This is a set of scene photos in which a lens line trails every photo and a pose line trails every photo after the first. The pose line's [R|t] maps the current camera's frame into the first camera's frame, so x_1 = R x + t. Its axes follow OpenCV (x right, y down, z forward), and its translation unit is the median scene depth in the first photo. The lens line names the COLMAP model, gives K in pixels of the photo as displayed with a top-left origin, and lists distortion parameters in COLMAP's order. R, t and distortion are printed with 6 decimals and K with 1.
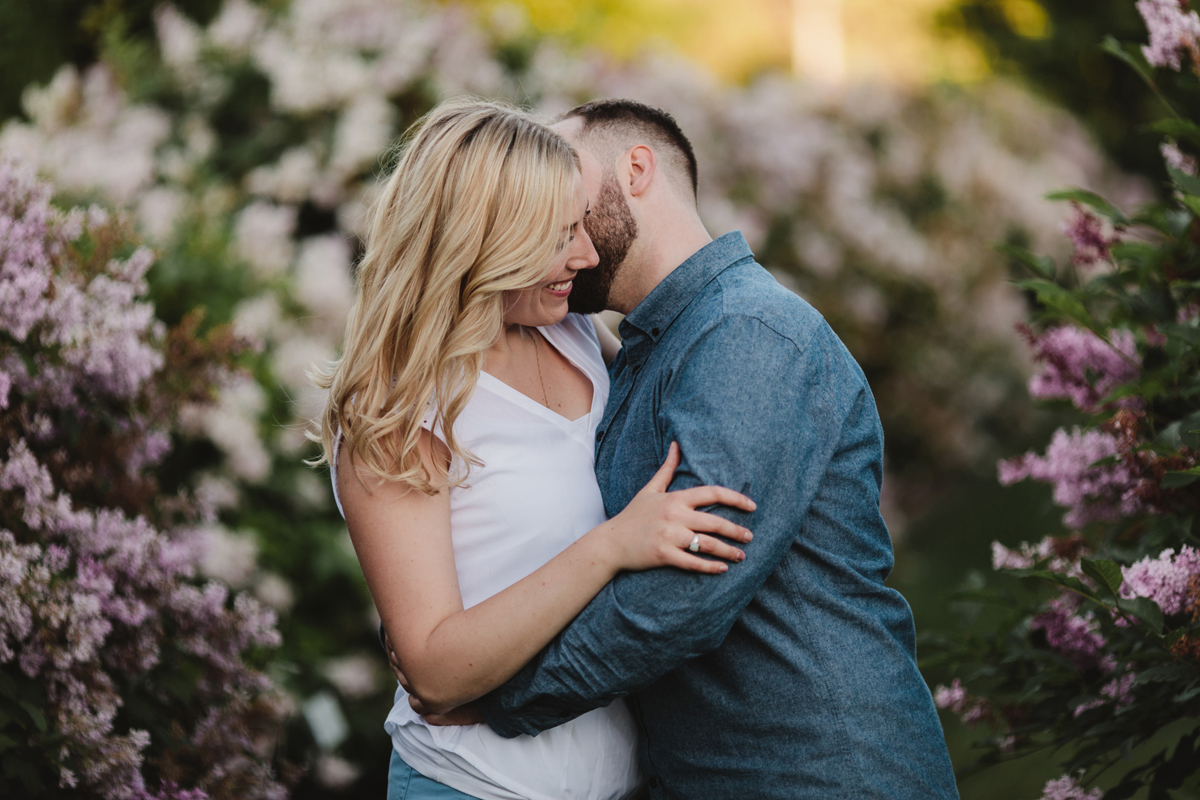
lens RADIAL K [[4646.2, 0, 600.0], [0, 4646.2, 400.0], [0, 0, 1]] dist [0.029884, 0.508514]
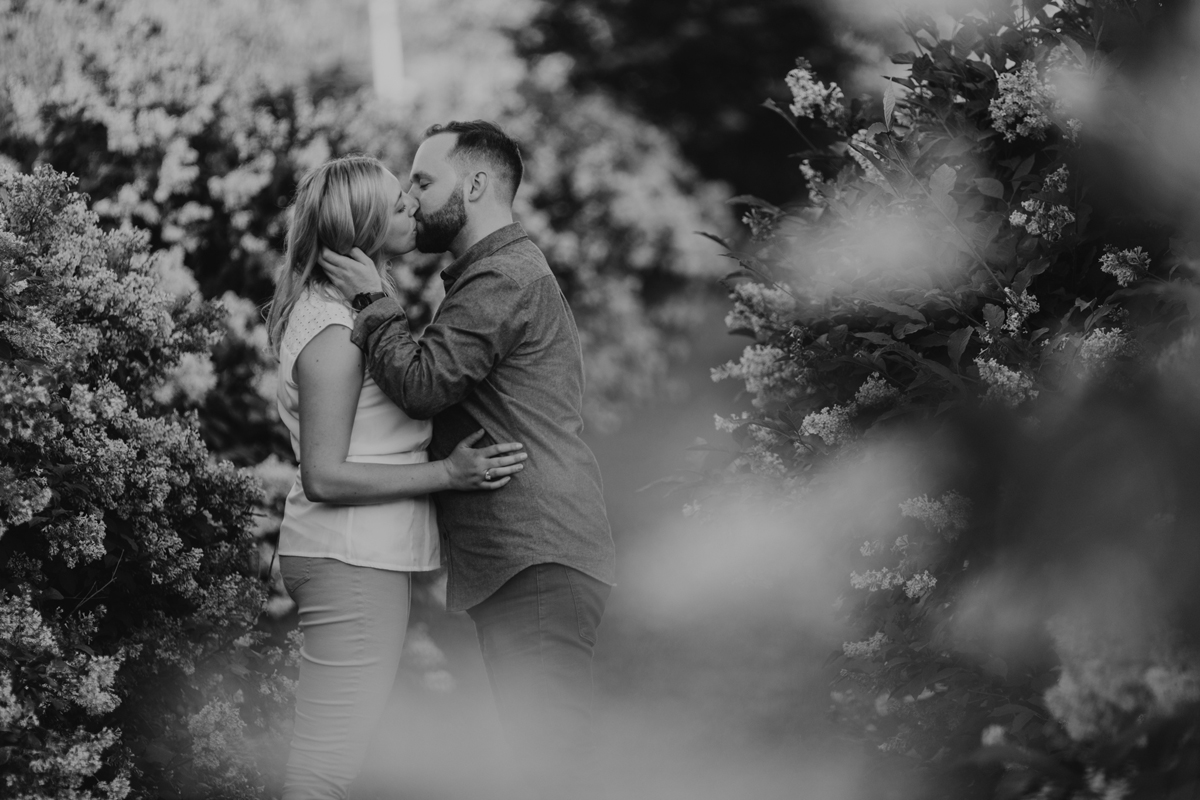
lens RADIAL K [[4646.2, 0, 600.0], [0, 4646.2, 400.0], [0, 0, 1]] dist [0.029884, 0.508514]
pose [[0.994713, -0.037543, 0.095587, -0.109507], [0.037721, 0.999288, -0.000055, 0.024132], [-0.095517, 0.003660, 0.995421, -0.610390]]
